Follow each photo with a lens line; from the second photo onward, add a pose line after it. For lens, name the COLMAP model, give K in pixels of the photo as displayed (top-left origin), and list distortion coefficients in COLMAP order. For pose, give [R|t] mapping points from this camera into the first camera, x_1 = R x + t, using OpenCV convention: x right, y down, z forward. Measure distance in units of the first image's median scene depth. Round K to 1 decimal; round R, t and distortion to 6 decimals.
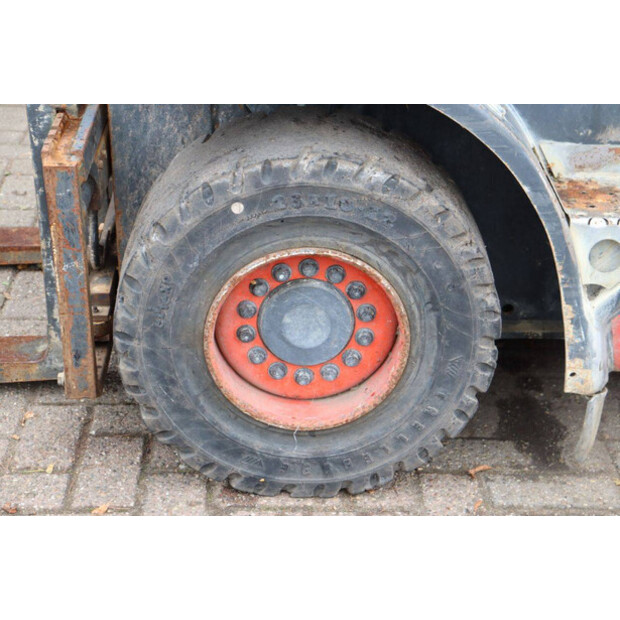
lens RADIAL K [[1287.5, 0, 310.0], [0, 1287.5, 310.0], [0, 0, 1]] dist [0.299123, 0.012714]
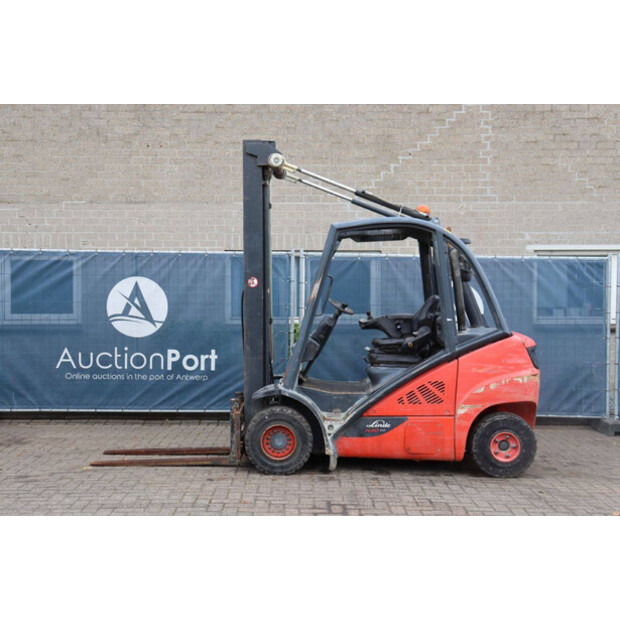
lens RADIAL K [[892.9, 0, 310.0], [0, 892.9, 310.0], [0, 0, 1]] dist [0.062161, 0.179995]
pose [[0.999630, -0.010982, -0.024887, 0.235696], [-0.000365, 0.909399, -0.415925, 1.110033], [0.027200, 0.415780, 0.909058, -2.767209]]
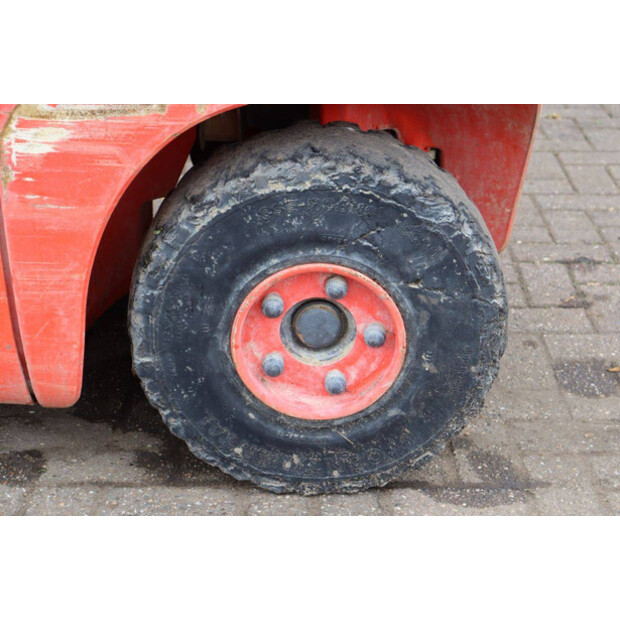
lens RADIAL K [[1287.5, 0, 310.0], [0, 1287.5, 310.0], [0, 0, 1]] dist [0.299123, 0.012714]
pose [[0.999409, 0.006143, -0.033816, 1.004595], [-0.007137, 0.999544, -0.029352, 0.033304], [0.033620, 0.029576, 0.998997, 0.094579]]
